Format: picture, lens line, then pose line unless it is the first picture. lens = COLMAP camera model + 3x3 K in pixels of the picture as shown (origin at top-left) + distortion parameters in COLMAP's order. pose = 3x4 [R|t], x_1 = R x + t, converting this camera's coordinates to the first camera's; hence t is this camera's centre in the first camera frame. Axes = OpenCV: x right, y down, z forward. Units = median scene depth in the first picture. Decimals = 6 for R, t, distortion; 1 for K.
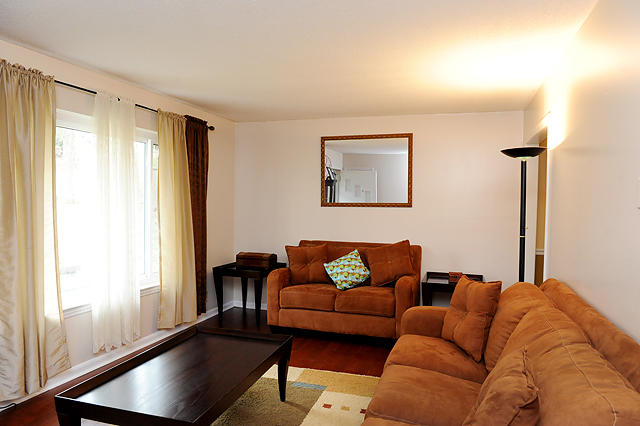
lens RADIAL K [[438.9, 0, 323.7], [0, 438.9, 212.7], [0, 0, 1]] dist [-0.045216, -0.006523]
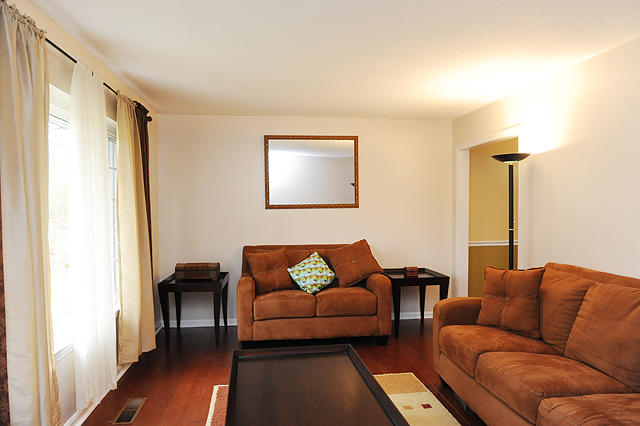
lens RADIAL K [[438.9, 0, 321.8], [0, 438.9, 213.7], [0, 0, 1]] dist [-0.045216, -0.006523]
pose [[0.904429, -0.026191, 0.425818, -0.346812], [0.027938, 0.999607, 0.002145, -0.003001], [-0.425707, 0.009956, 0.904806, 0.110986]]
